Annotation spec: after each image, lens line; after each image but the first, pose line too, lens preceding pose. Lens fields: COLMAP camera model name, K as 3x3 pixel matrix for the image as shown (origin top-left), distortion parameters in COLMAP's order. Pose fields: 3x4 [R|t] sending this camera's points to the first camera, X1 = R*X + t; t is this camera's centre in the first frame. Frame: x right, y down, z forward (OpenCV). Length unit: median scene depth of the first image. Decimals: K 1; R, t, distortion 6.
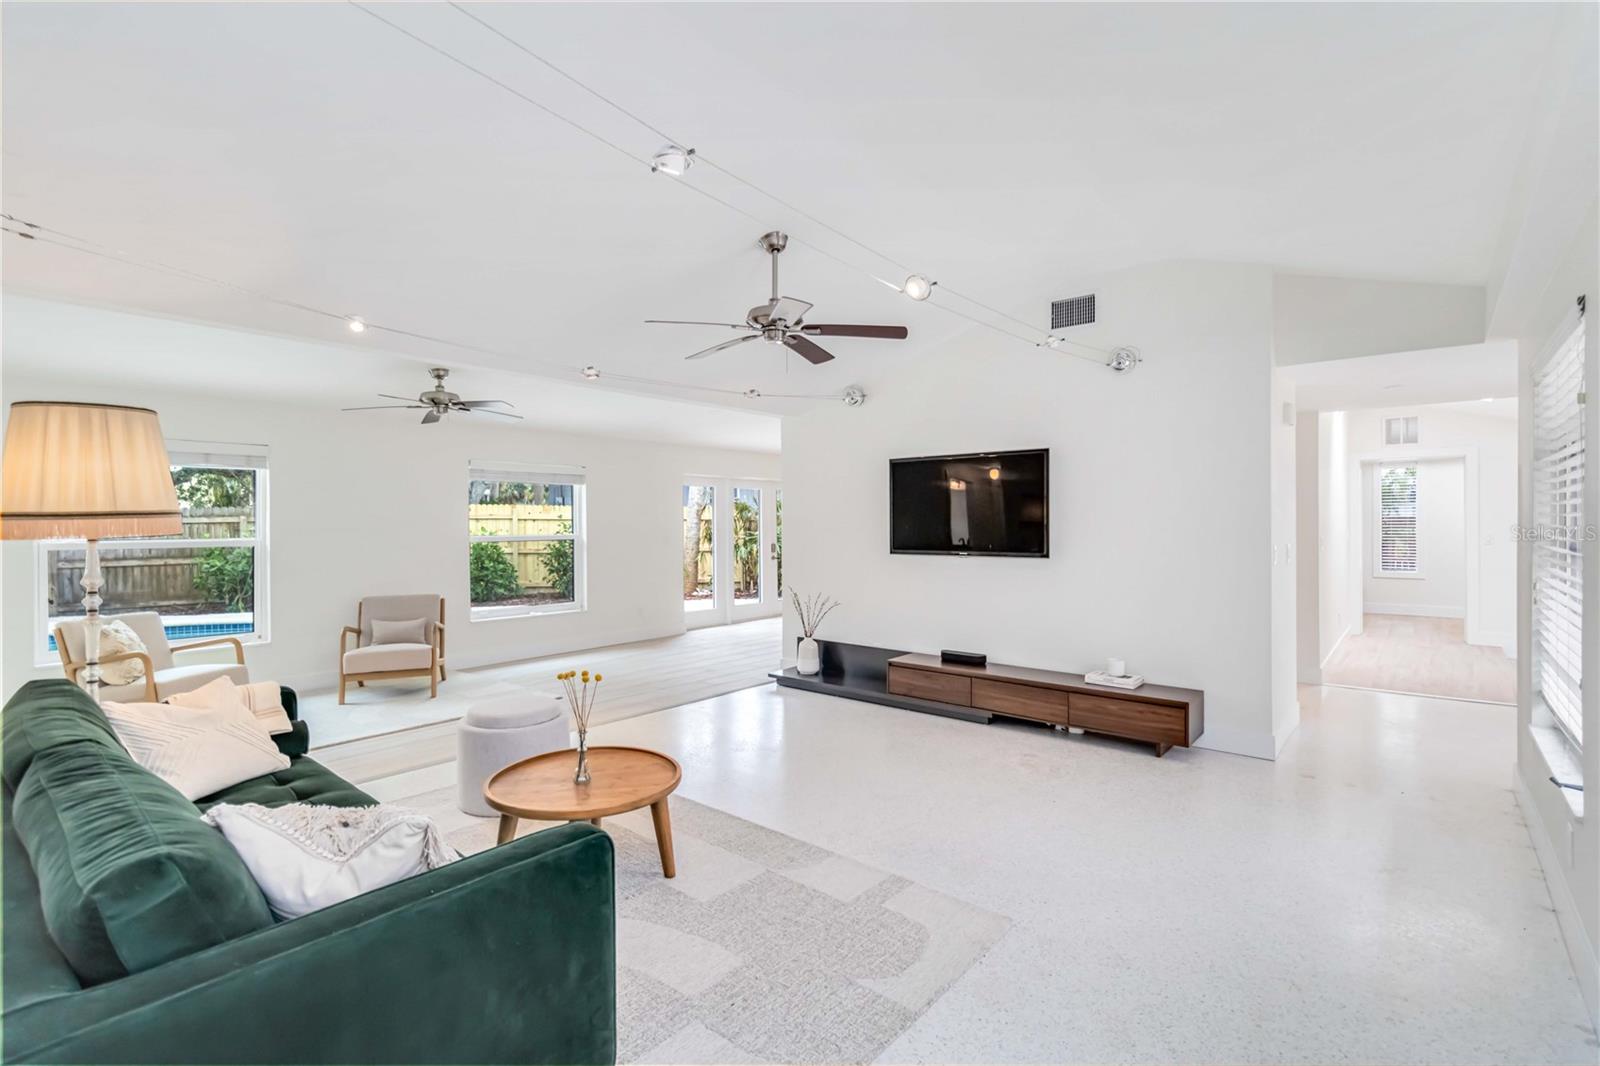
lens RADIAL K [[744.5, 0, 783.8], [0, 744.5, 523.9], [0, 0, 1]] dist [0.004398, 0.001629]
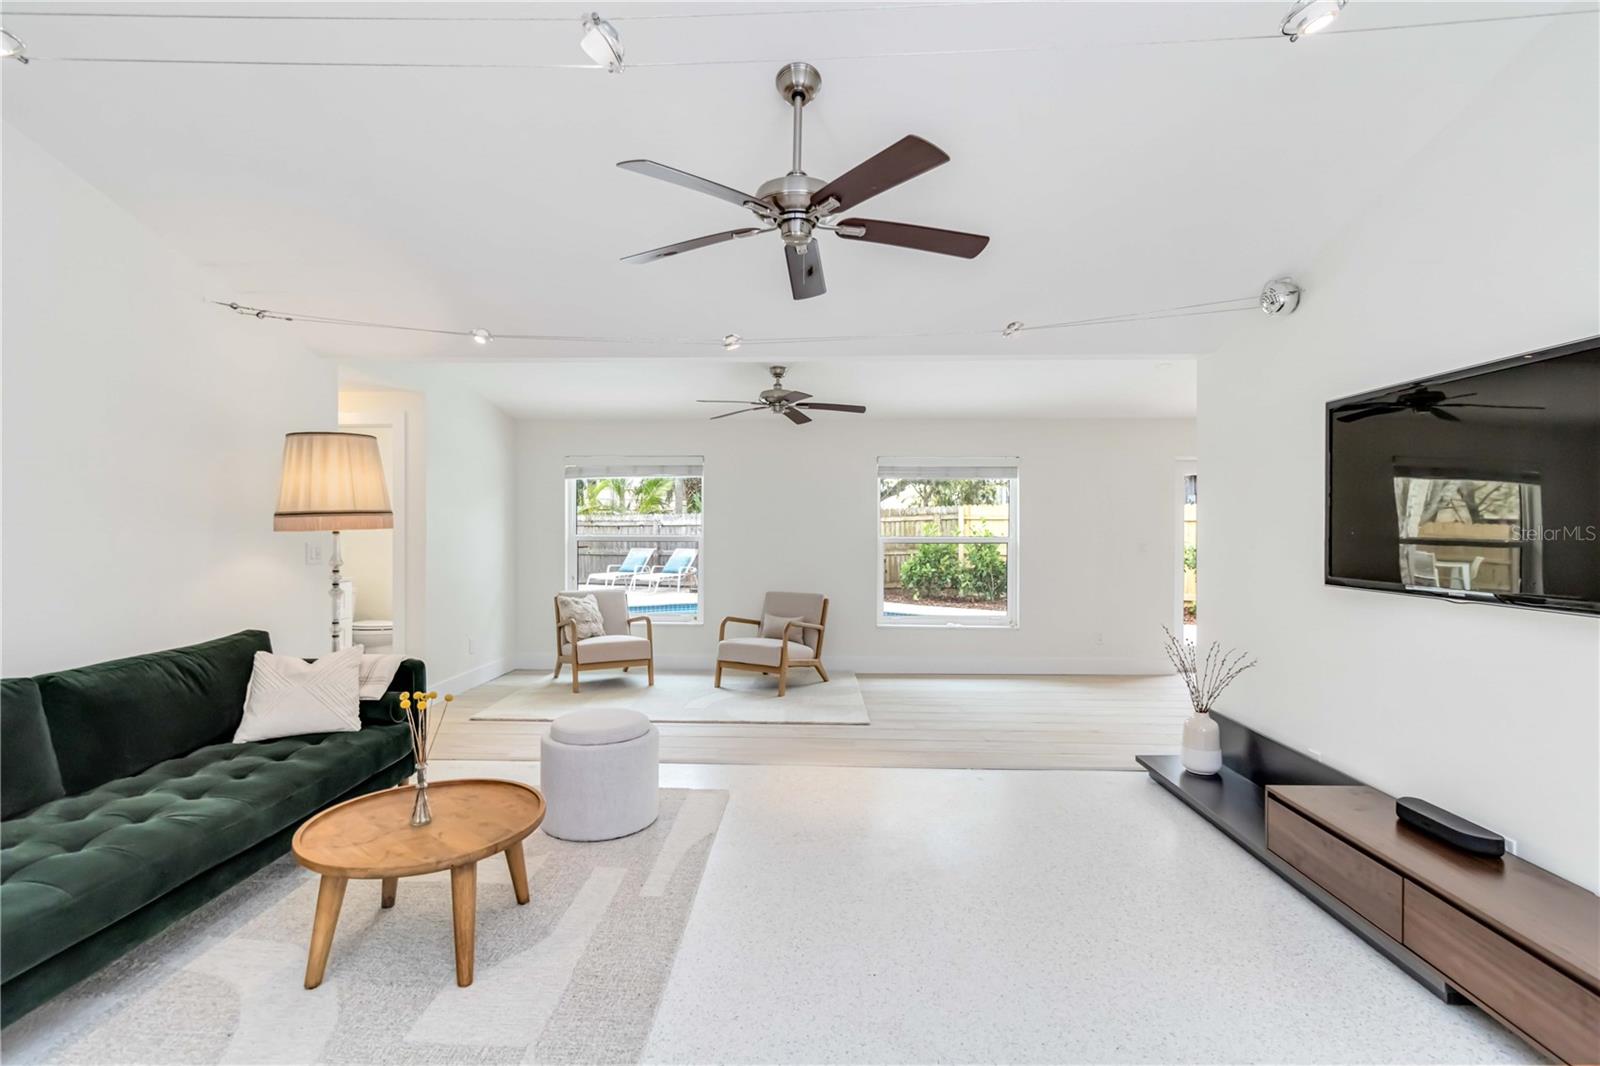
lens RADIAL K [[744.5, 0, 786.0], [0, 744.5, 532.8], [0, 0, 1]] dist [0.004398, 0.001629]
pose [[0.626885, 0.014094, -0.778985, 0.319934], [-0.006446, 0.999896, 0.012904, -0.000268], [0.779085, -0.003068, 0.626910, 0.386970]]
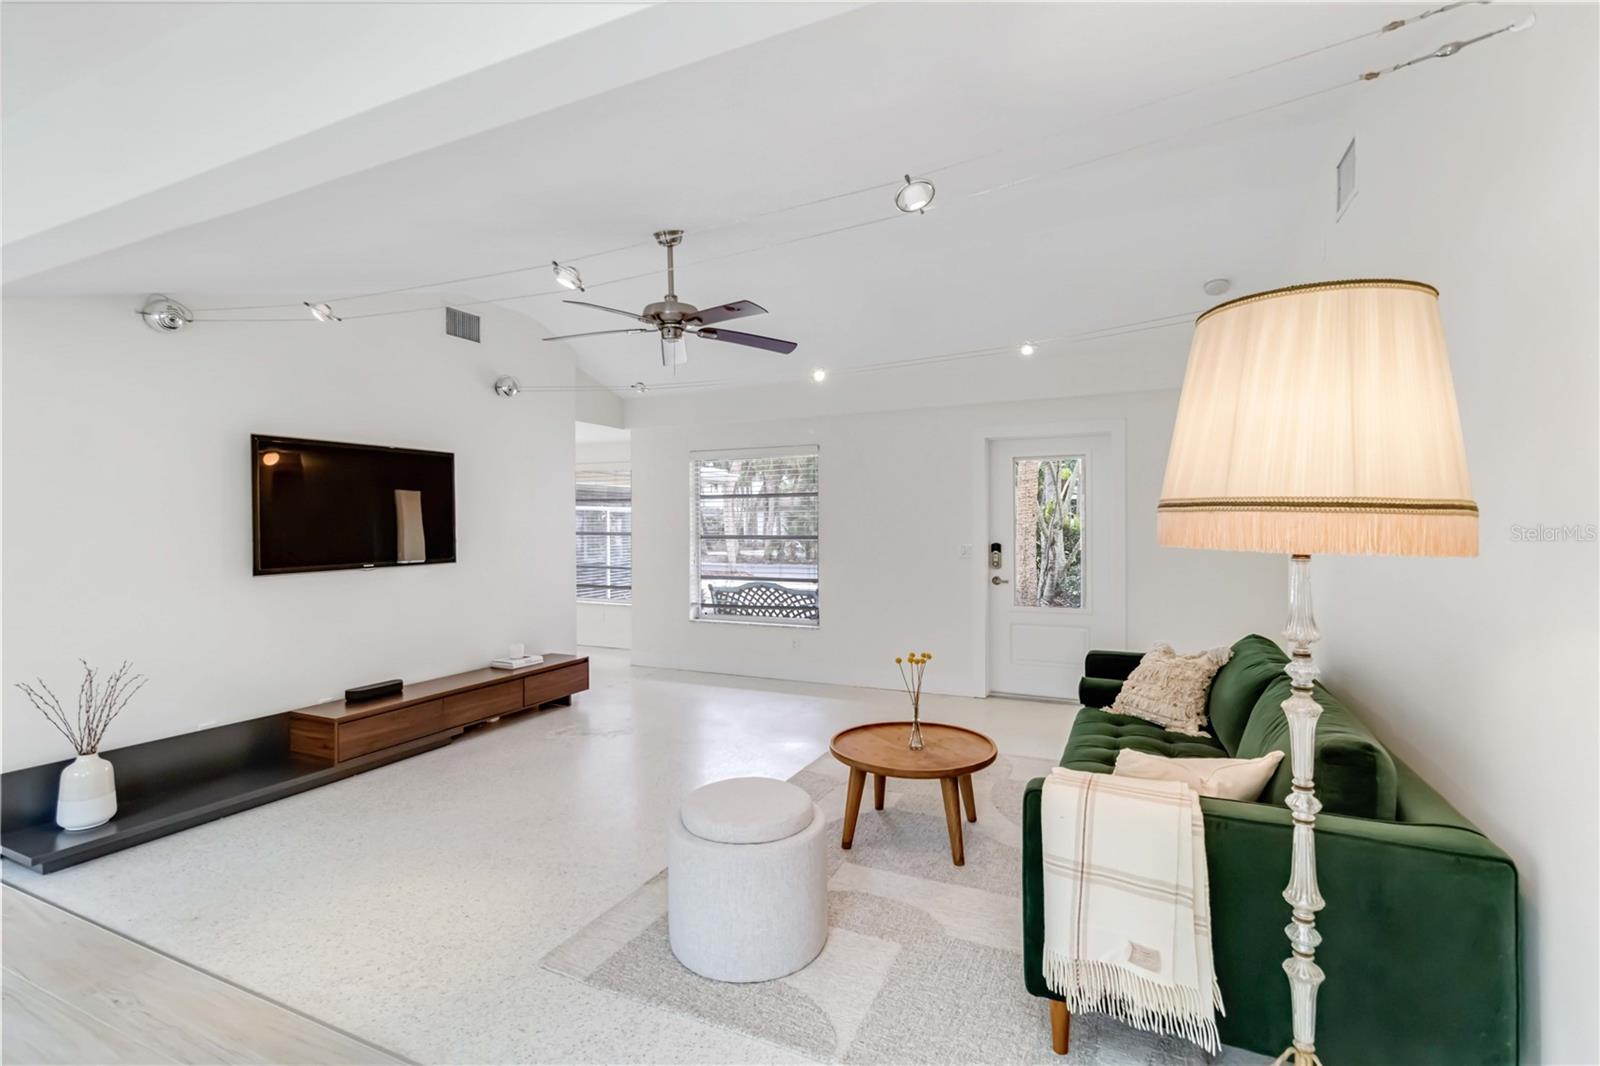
lens RADIAL K [[744.5, 0, 798.4], [0, 744.5, 530.4], [0, 0, 1]] dist [0.004398, 0.001629]
pose [[-0.262627, -0.007020, 0.964872, -0.646818], [0.009561, 0.999906, 0.009878, -0.002574], [-0.964850, 0.011820, -0.262535, 0.719810]]
